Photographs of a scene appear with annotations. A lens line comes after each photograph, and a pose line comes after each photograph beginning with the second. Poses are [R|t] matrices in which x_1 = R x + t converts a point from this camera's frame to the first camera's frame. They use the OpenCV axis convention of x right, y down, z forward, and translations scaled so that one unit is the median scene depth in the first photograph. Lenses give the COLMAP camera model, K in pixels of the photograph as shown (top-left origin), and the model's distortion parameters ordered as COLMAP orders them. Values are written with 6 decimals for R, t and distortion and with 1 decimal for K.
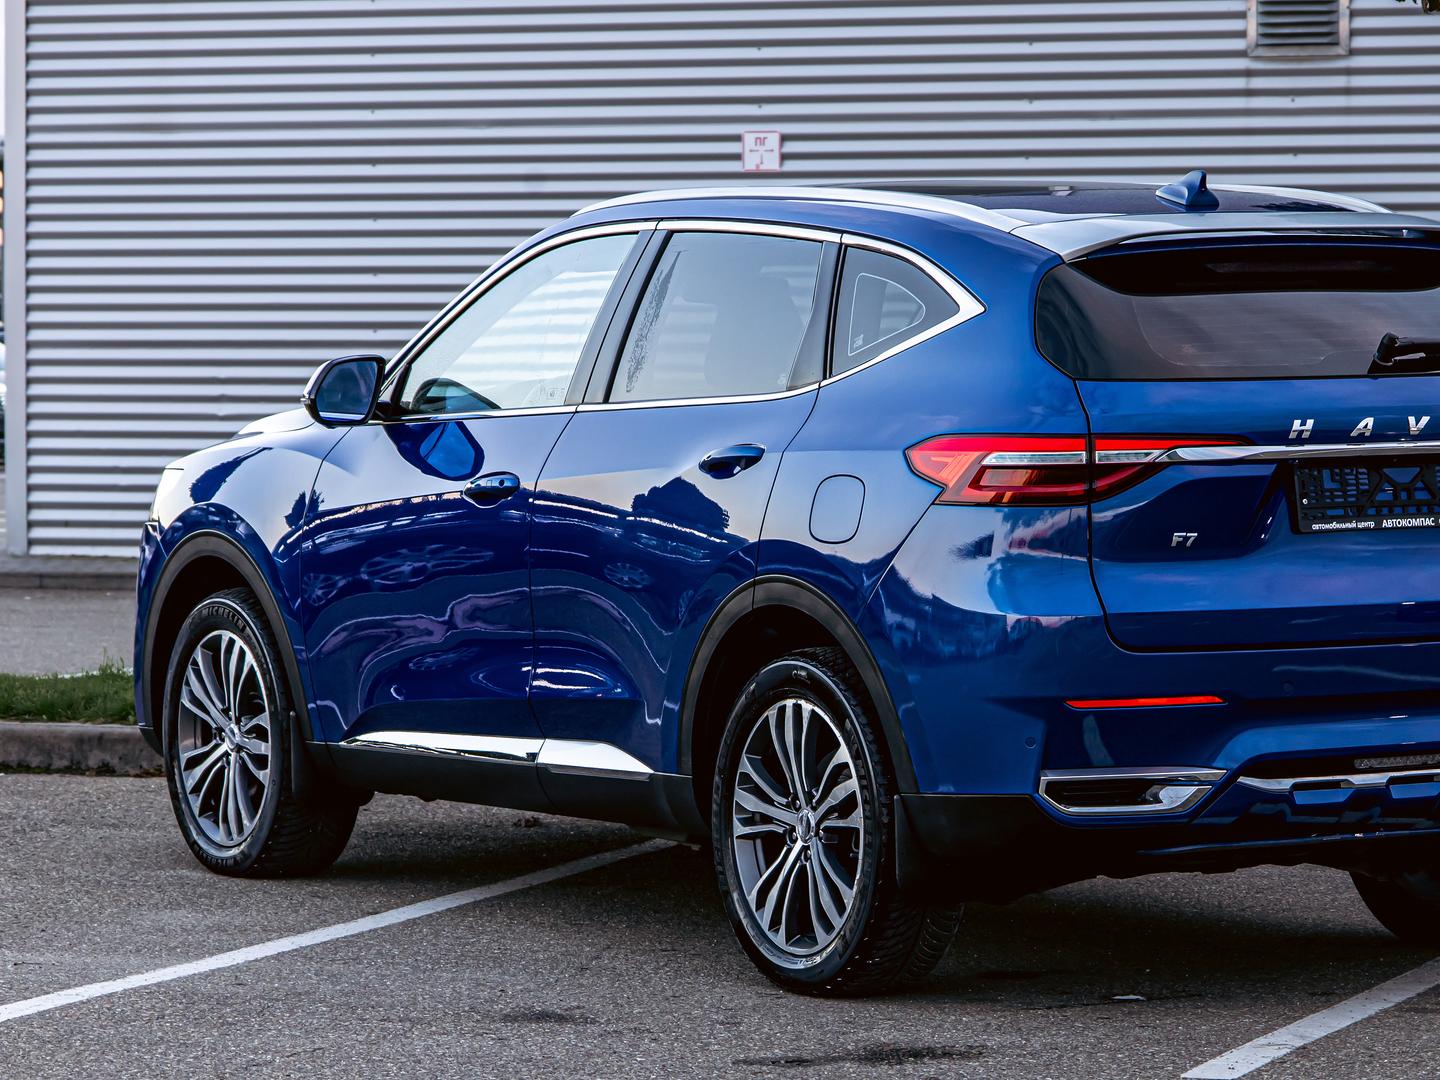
lens RADIAL K [[5241.0, 0, 720.0], [0, 5241.0, 540.0], [0, 0, 1]] dist [-0.110692, 2.808949]
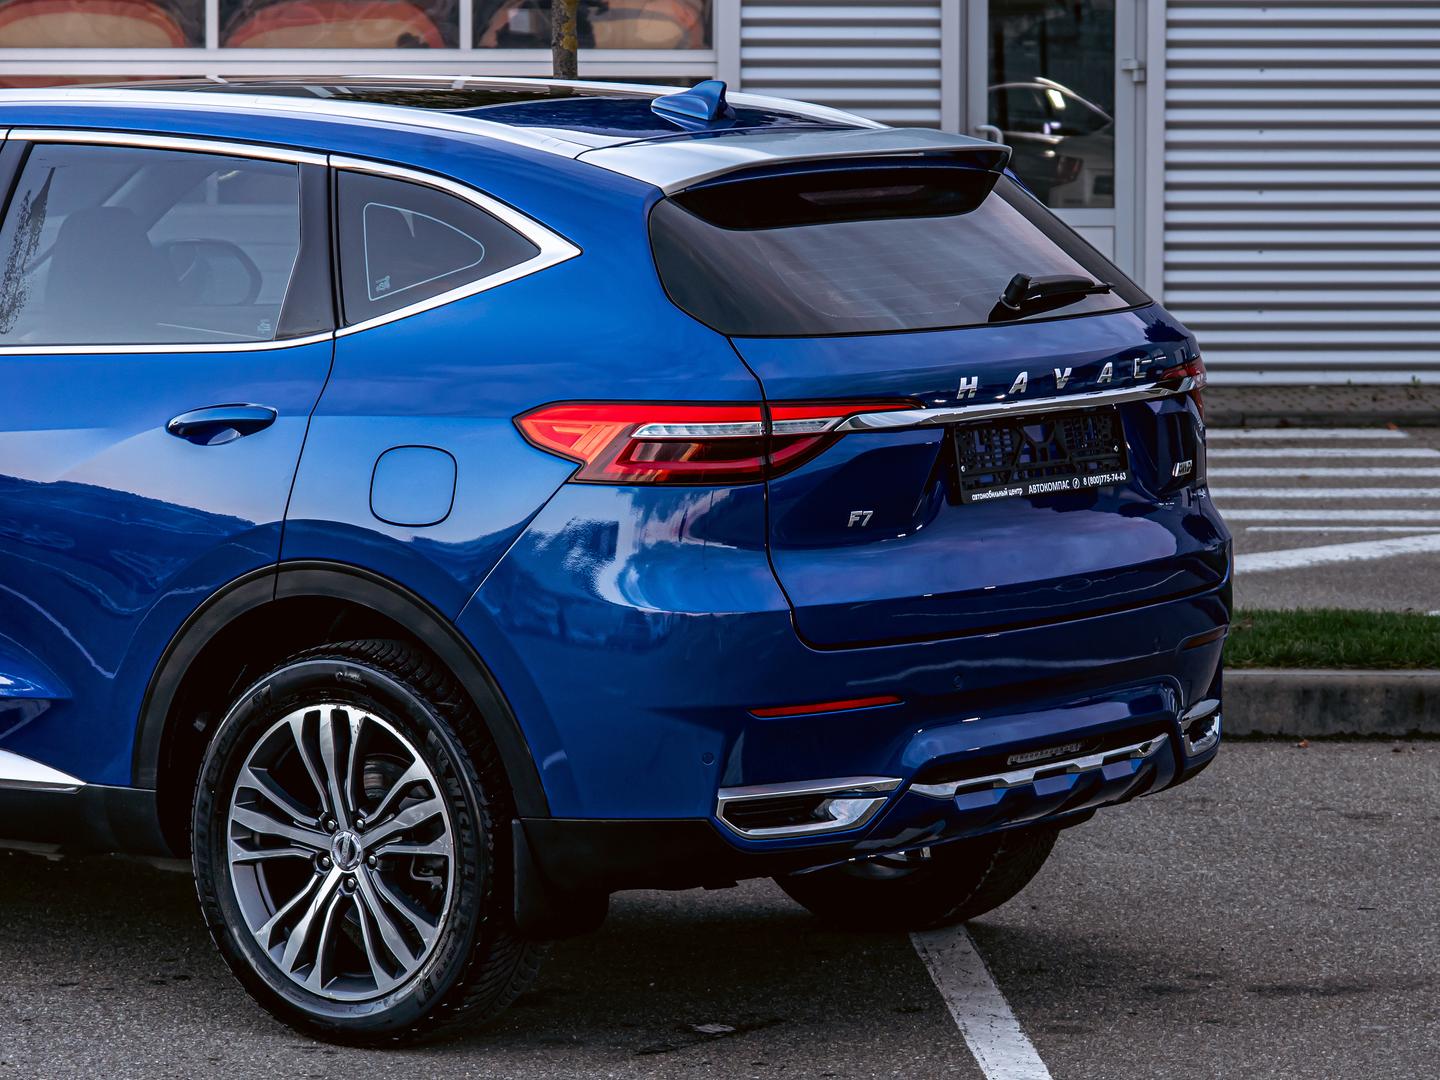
lens RADIAL K [[5241.0, 0, 720.0], [0, 5241.0, 540.0], [0, 0, 1]] dist [-0.110692, 2.808949]
pose [[0.937684, -0.030100, 0.346184, -0.227111], [0.015423, 0.998865, 0.045073, -0.034883], [-0.347148, -0.036925, 0.937083, 0.179454]]
